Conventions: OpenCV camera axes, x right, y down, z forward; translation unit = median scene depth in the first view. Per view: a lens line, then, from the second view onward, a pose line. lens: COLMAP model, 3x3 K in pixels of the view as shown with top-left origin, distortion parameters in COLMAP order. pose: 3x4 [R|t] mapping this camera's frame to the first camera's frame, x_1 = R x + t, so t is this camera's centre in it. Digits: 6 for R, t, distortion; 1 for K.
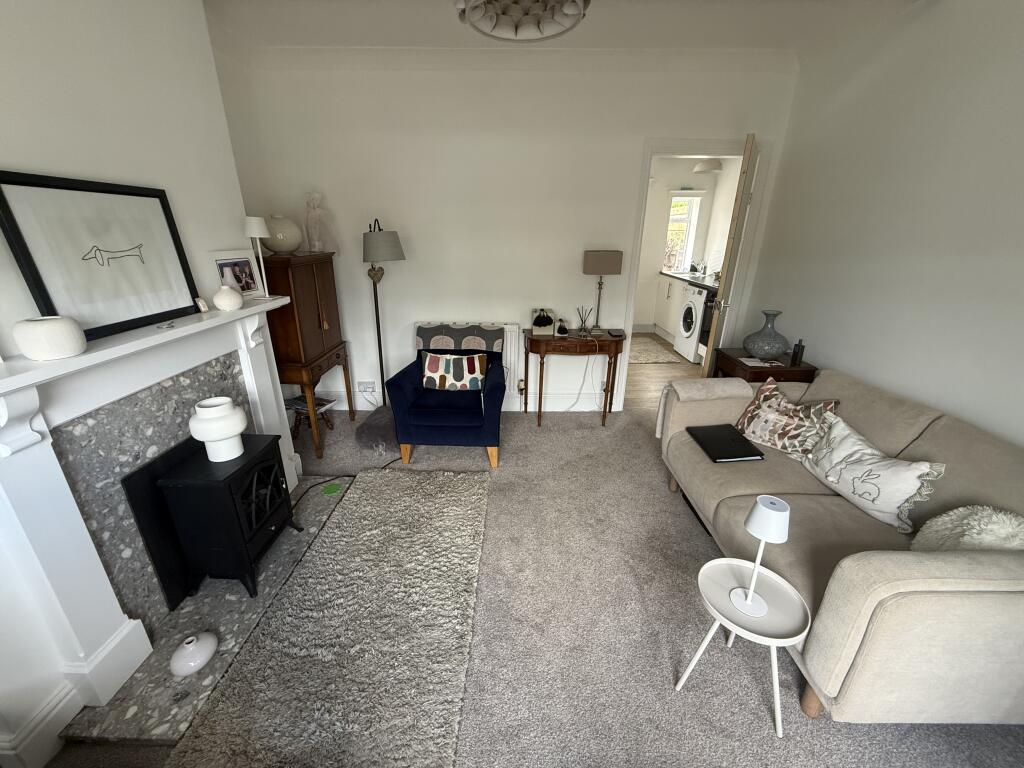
lens RADIAL K [[408.9, 0, 508.8], [0, 408.9, 382.8], [0, 0, 1]] dist [0.000355, -0.000693]
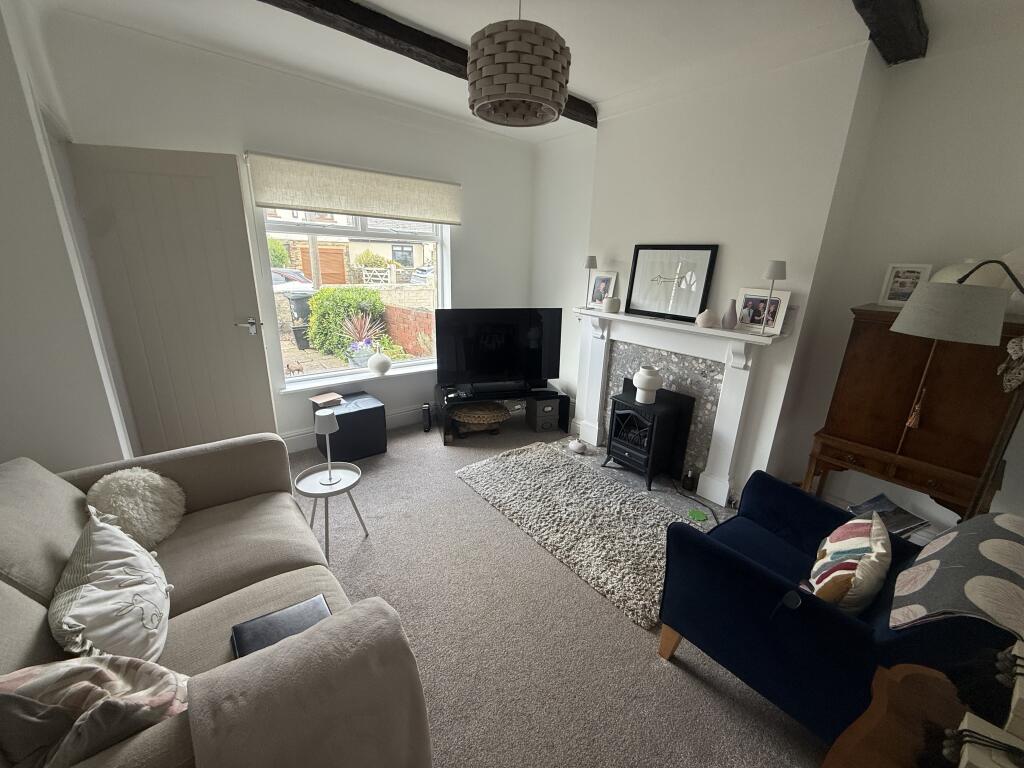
lens RADIAL K [[408.9, 0, 512.0], [0, 408.9, 384.3], [0, 0, 1]] dist [0.000355, -0.000693]
pose [[-0.760243, 0.148406, -0.632461, 0.677018], [-0.275800, 0.807734, 0.521056, -0.532865], [0.588188, 0.570562, -0.573144, 1.447060]]
